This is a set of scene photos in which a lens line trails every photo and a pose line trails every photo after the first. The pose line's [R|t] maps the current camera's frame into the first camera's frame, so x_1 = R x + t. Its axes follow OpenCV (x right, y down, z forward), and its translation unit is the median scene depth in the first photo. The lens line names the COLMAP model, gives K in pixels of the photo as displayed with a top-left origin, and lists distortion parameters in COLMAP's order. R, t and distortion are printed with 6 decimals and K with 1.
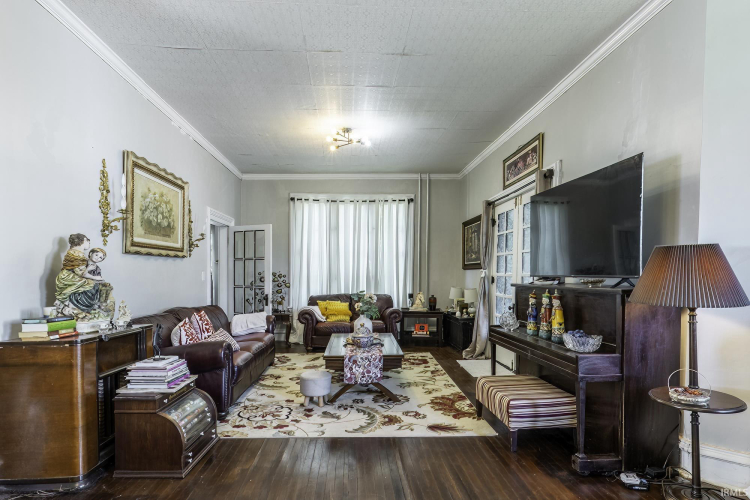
lens RADIAL K [[378.4, 0, 371.8], [0, 378.4, 284.3], [0, 0, 1]] dist [-0.000623, 0.000214]
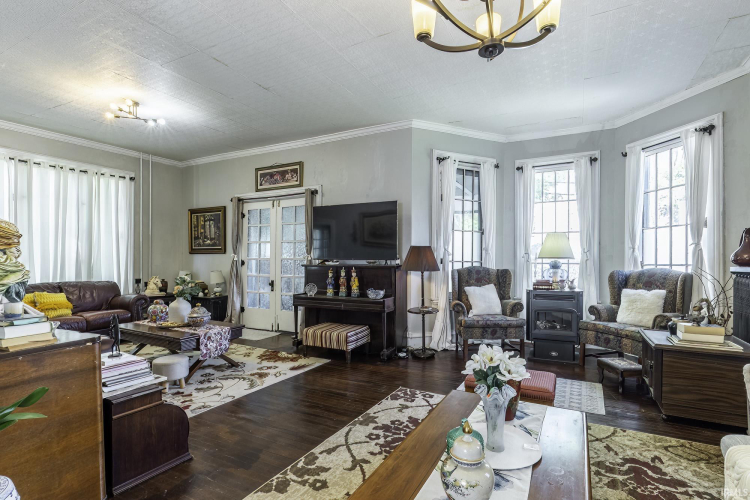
lens RADIAL K [[360.1, 0, 387.8], [0, 360.1, 261.4], [0, 0, 1]] dist [-0.002002, -0.000222]
pose [[0.496459, -0.005470, 0.868043, -0.666552], [0.022549, 0.999724, -0.006597, 0.002011], [-0.867767, 0.022849, 0.496445, 0.033339]]
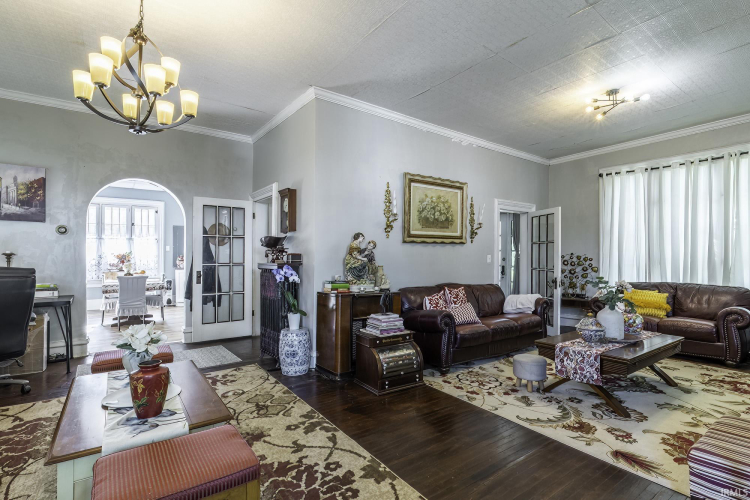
lens RADIAL K [[366.8, 0, 374.8], [0, 366.8, 254.1], [0, 0, 1]] dist [-0.001530, -0.000380]
pose [[0.547247, -0.002548, -0.836968, 0.428000], [-0.025969, 0.999462, -0.020023, -0.005634], [0.836568, 0.032693, 0.546886, 0.121080]]
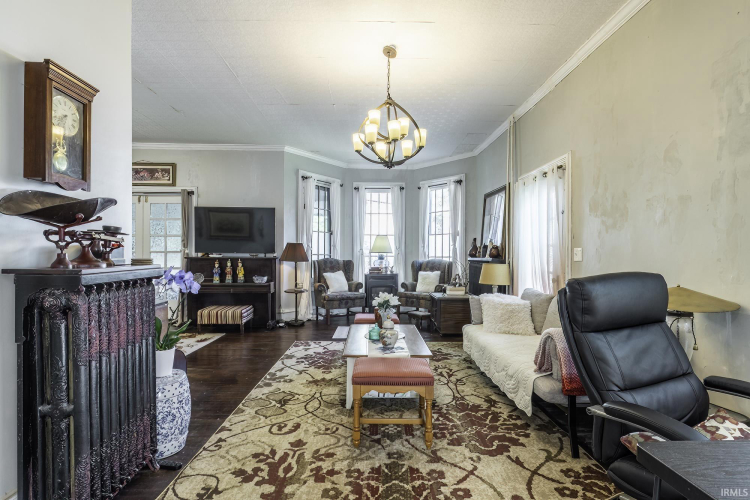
lens RADIAL K [[359.1, 0, 374.7], [0, 359.1, 257.9], [0, 0, 1]] dist [0.000153, -0.000005]
pose [[0.024589, -0.014410, 0.999594, -1.178692], [0.020862, 0.999686, 0.013898, -0.002737], [-0.999480, 0.020512, 0.024882, 0.136990]]
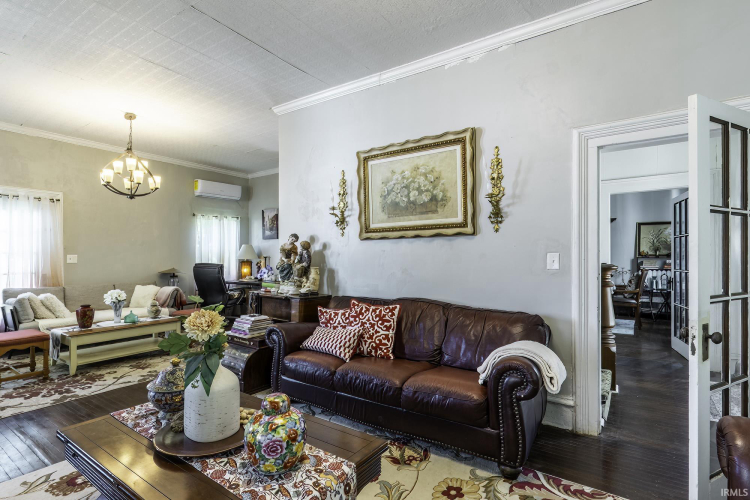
lens RADIAL K [[371.3, 0, 369.8], [0, 371.3, 255.5], [0, 0, 1]] dist [0.000179, -0.000143]
pose [[-0.612984, -0.002505, -0.790091, 0.209070], [-0.019348, 0.999743, 0.011841, -0.044157], [0.789858, 0.022545, -0.612875, 1.554959]]
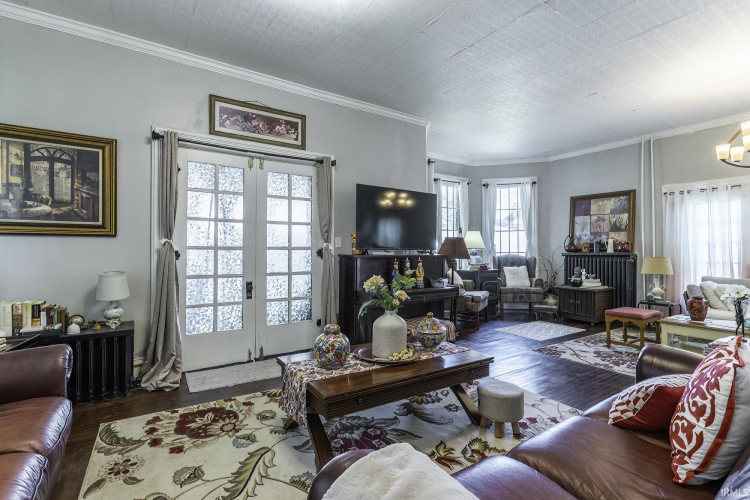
lens RADIAL K [[356.2, 0, 376.8], [0, 356.2, 250.8], [0, 0, 1]] dist [-0.000165, -0.000362]
pose [[-0.509509, -0.001532, 0.860464, -0.588249], [0.022017, 0.999648, 0.014817, -0.030940], [-0.860183, 0.026495, -0.509296, 1.497605]]
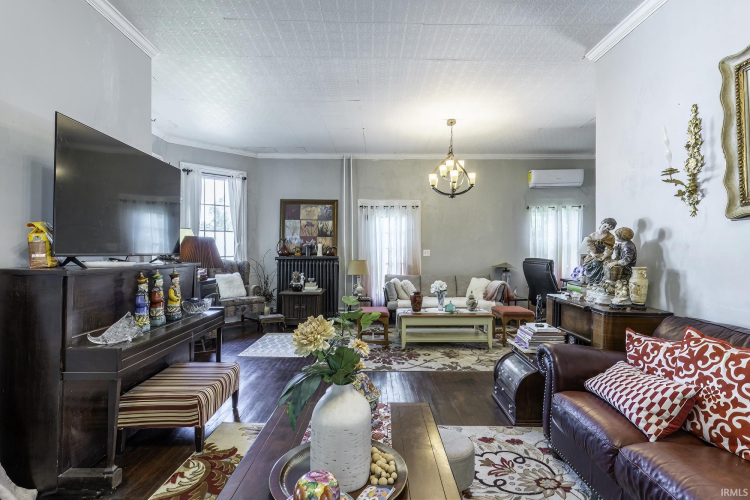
lens RADIAL K [[356.2, 0, 376.8], [0, 356.2, 250.8], [0, 0, 1]] dist [-0.000165, -0.000362]
pose [[-0.999045, 0.000066, 0.043685, -0.074404], [0.001040, 0.999751, 0.022273, -0.040238], [-0.043673, 0.022297, -0.998797, 1.466652]]
